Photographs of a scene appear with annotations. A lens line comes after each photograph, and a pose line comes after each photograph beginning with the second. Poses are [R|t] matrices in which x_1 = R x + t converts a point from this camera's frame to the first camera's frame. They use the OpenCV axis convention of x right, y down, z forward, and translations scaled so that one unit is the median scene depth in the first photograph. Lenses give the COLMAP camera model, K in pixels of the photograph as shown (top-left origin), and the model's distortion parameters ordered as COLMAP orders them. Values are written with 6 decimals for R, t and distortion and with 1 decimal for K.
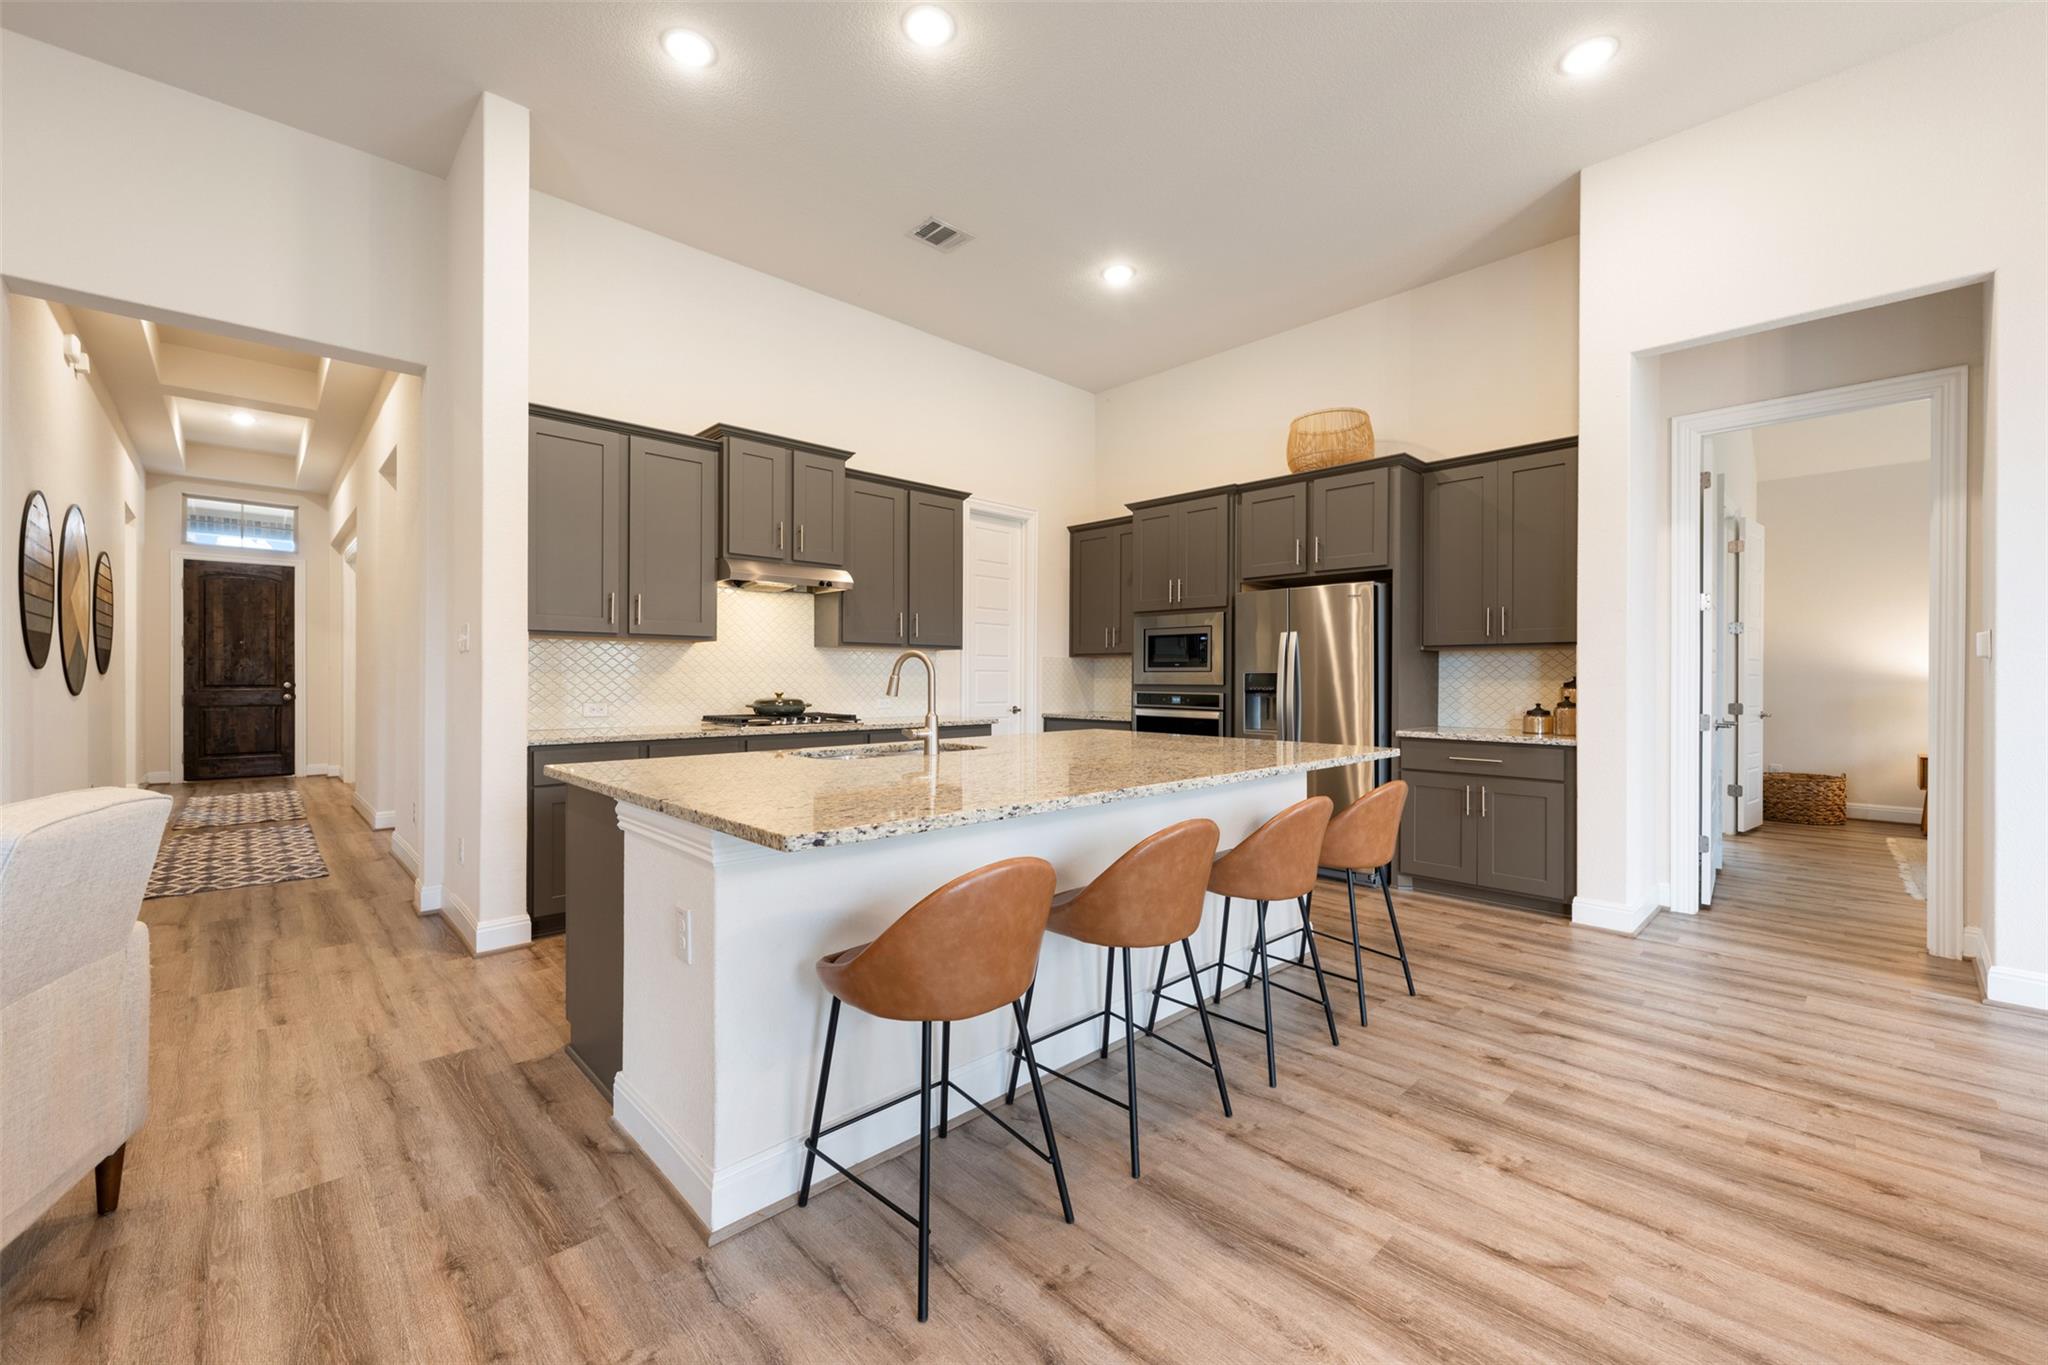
lens RADIAL K [[820.7, 0, 1021.5], [0, 820.7, 678.2], [0, 0, 1]] dist [0.001158, 0.000282]
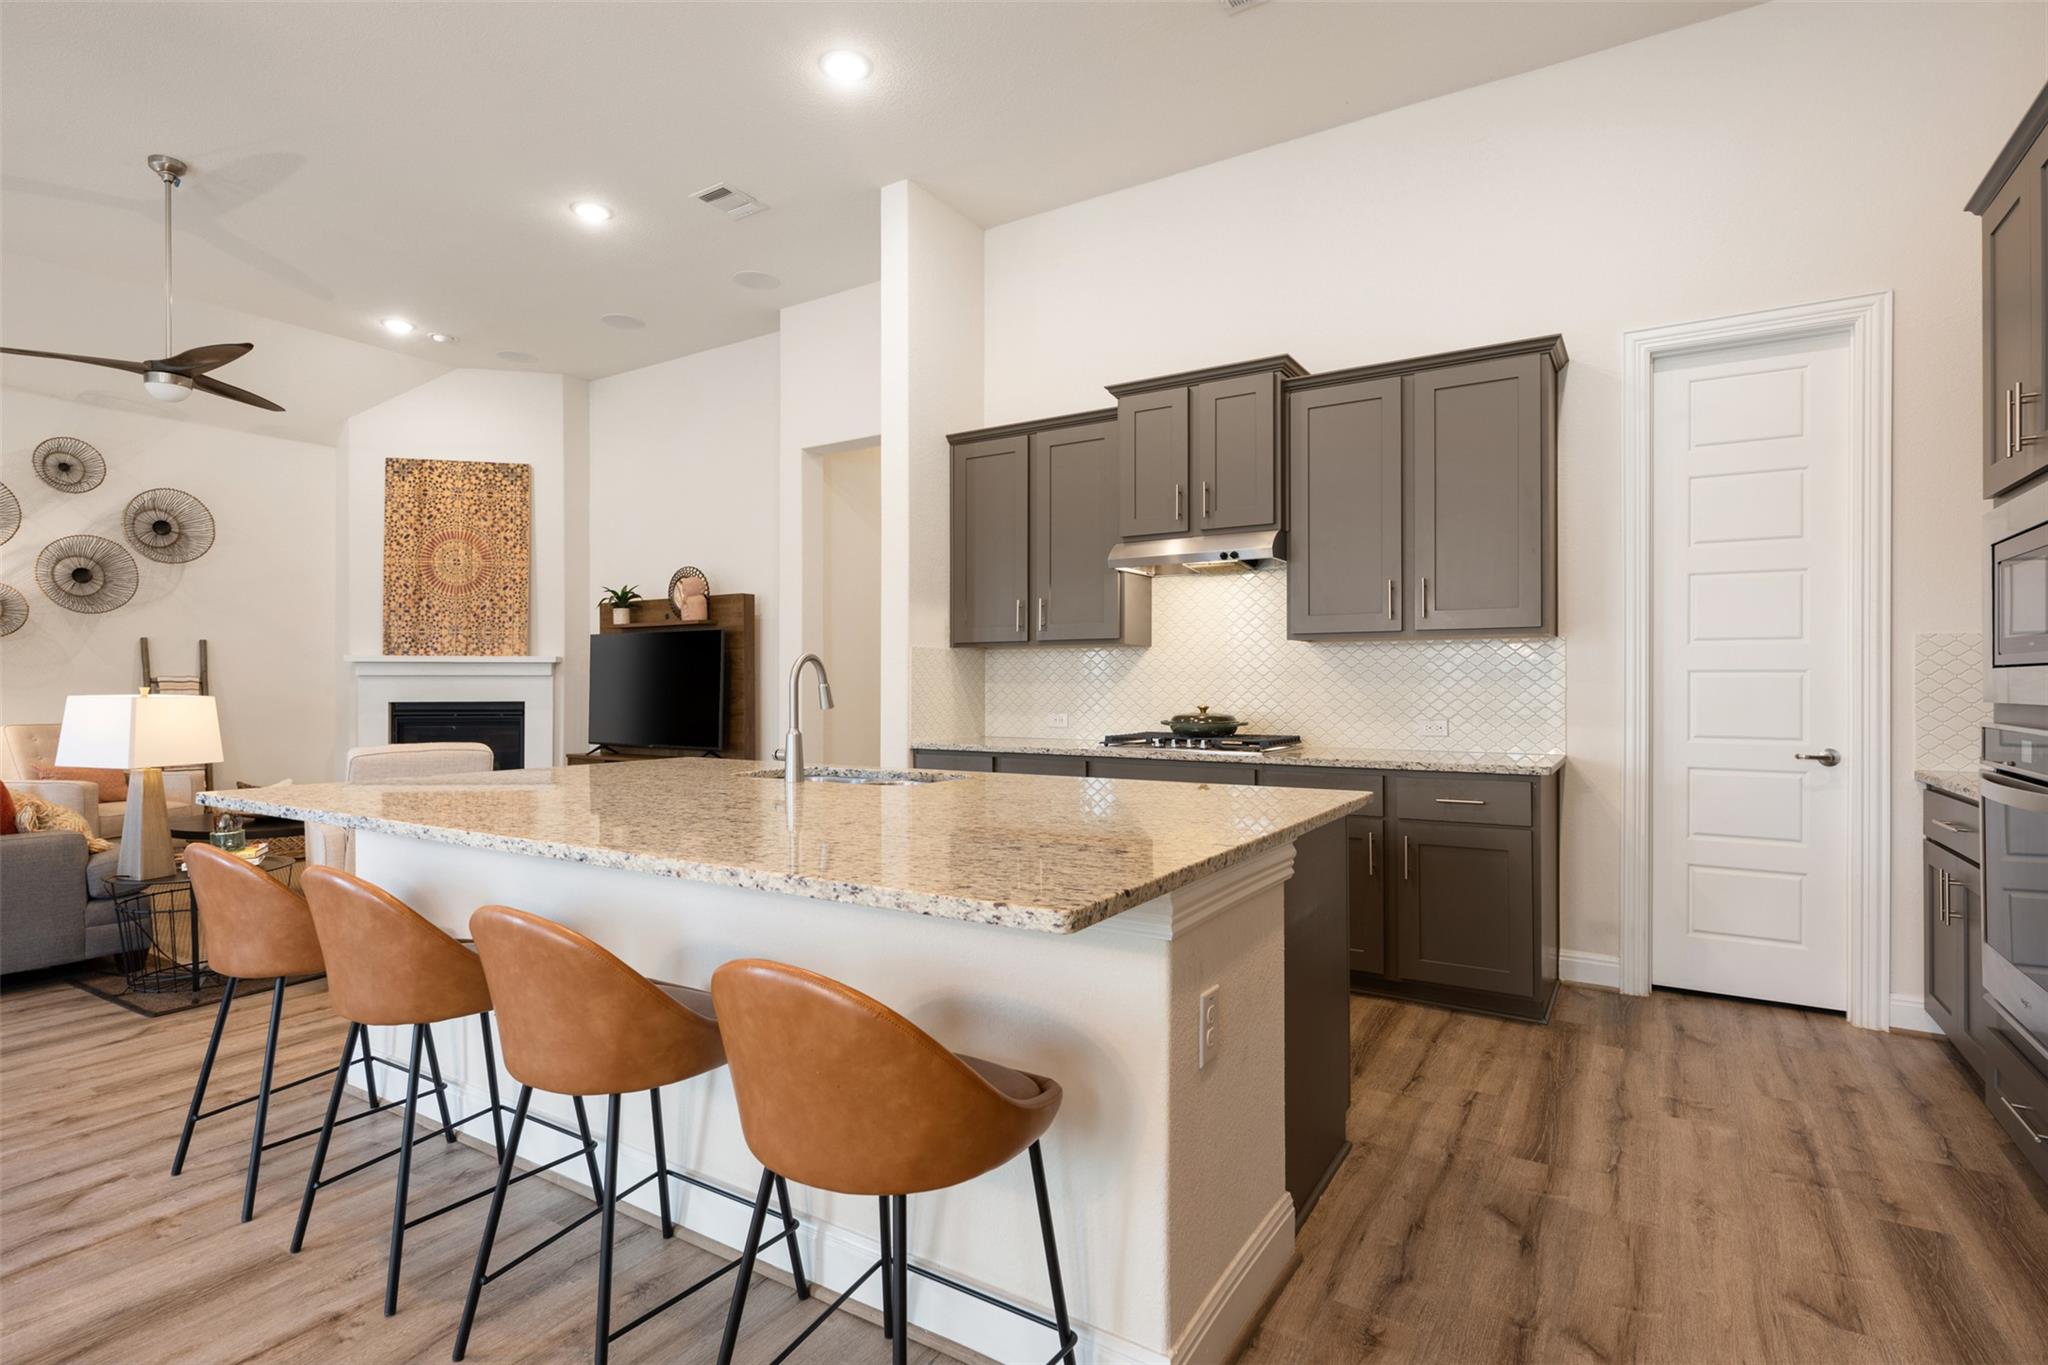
lens RADIAL K [[997.4, 0, 1020.9], [0, 997.4, 684.4], [0, 0, 1]] dist [0.000426, -0.000420]
pose [[0.247604, -0.003591, -0.968855, 0.572515], [0.000577, 0.999993, -0.003559, 0.000692], [0.968861, 0.000322, 0.247604, 0.619092]]
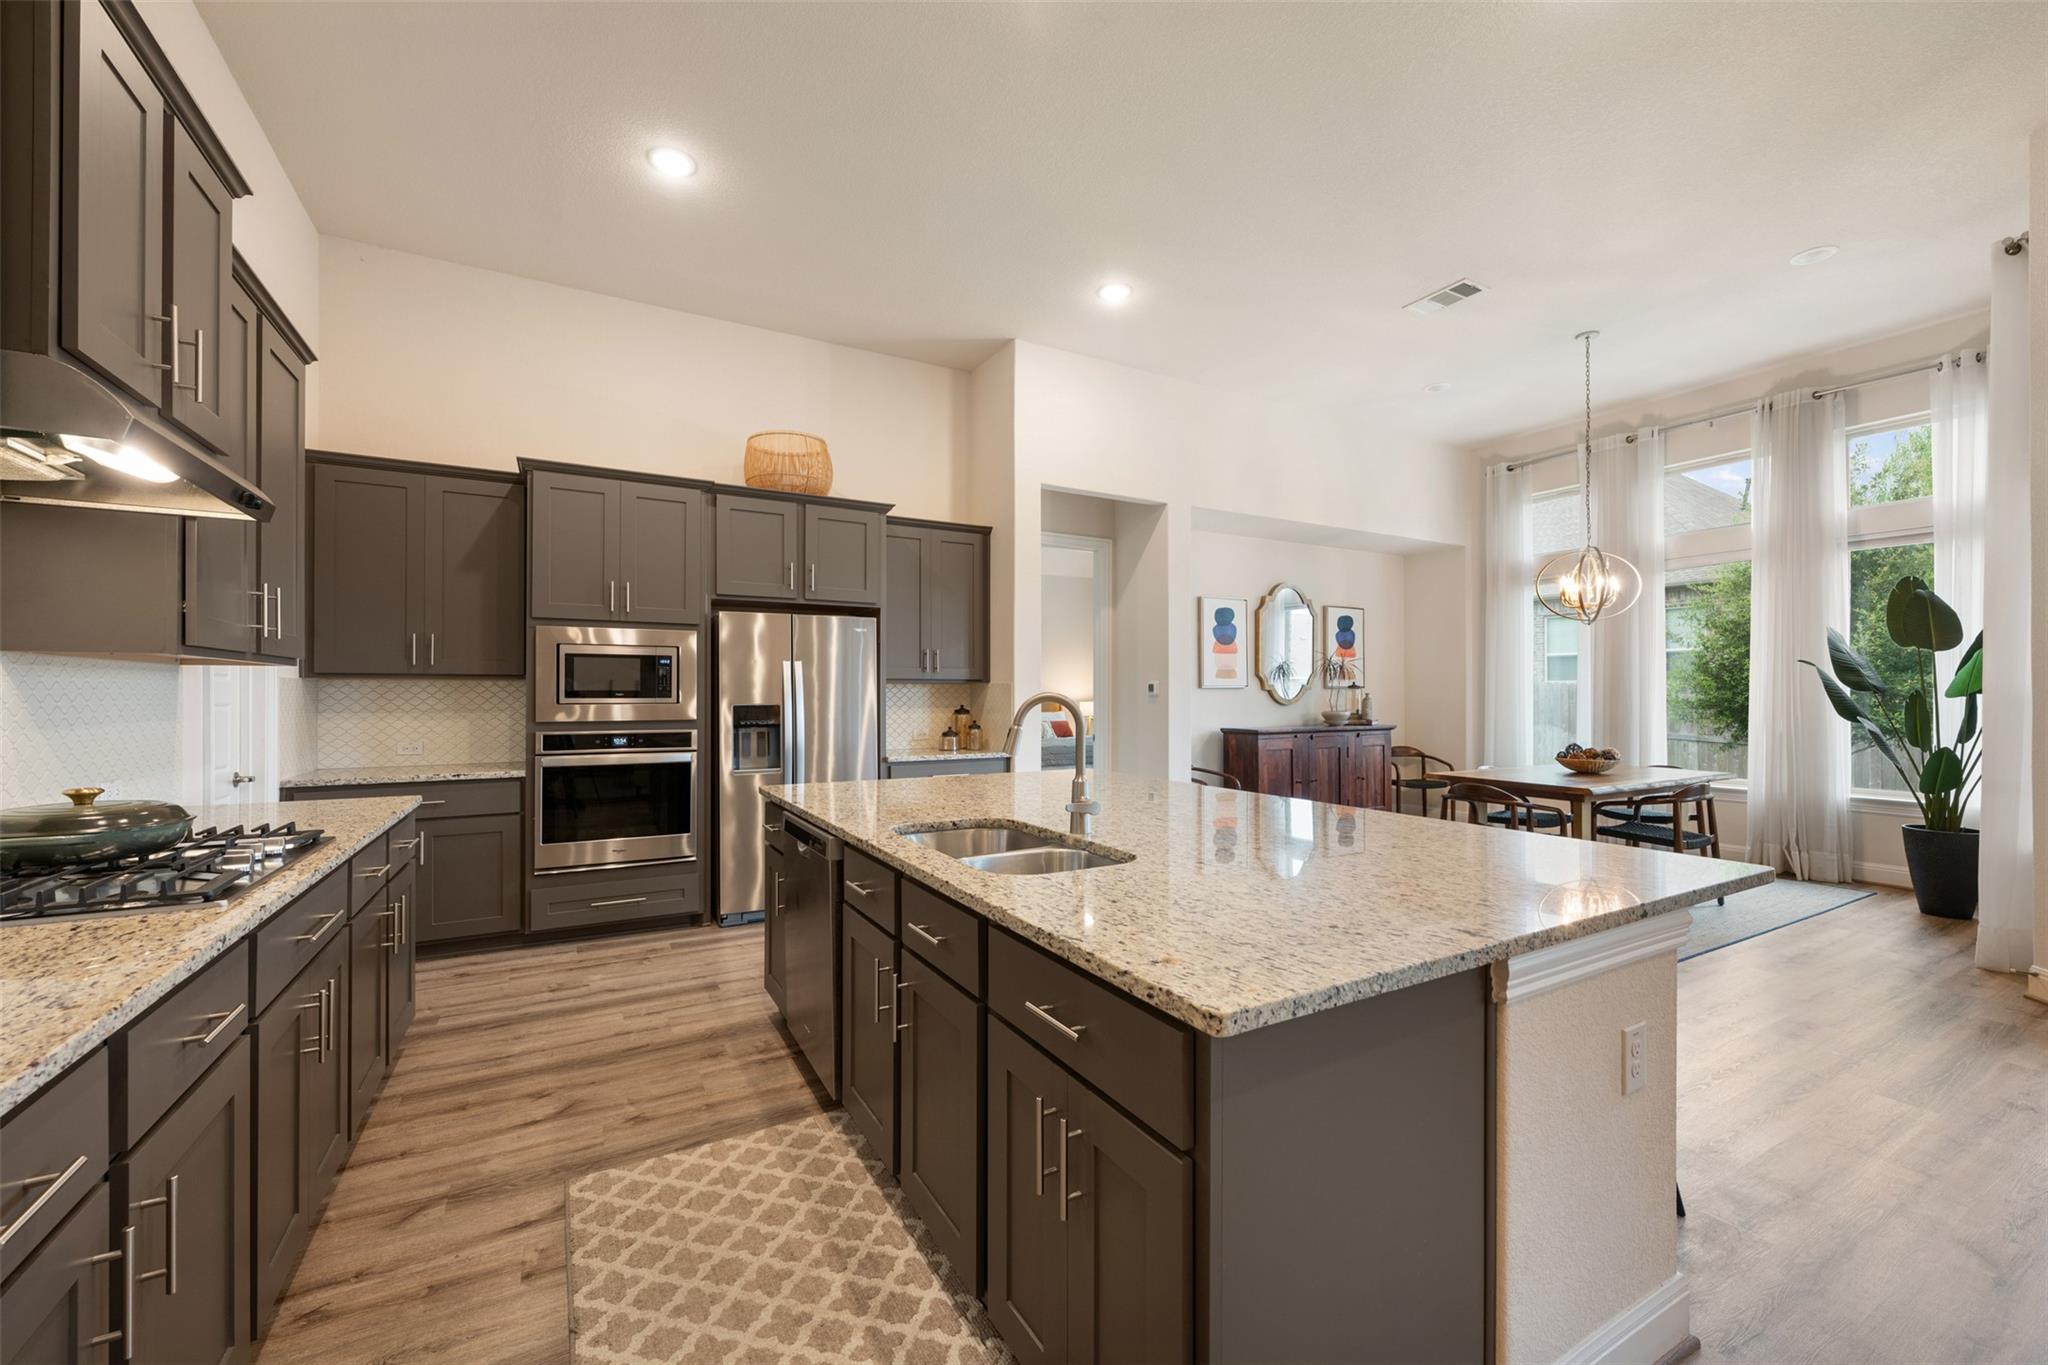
lens RADIAL K [[811.7, 0, 1023.8], [0, 811.7, 690.4], [0, 0, 1]] dist [-0.001540, -0.000146]
pose [[0.242318, 0.000366, 0.970197, -0.536790], [0.001213, 0.999999, -0.000680, -0.023298], [-0.970196, 0.001342, 0.242318, 0.554034]]
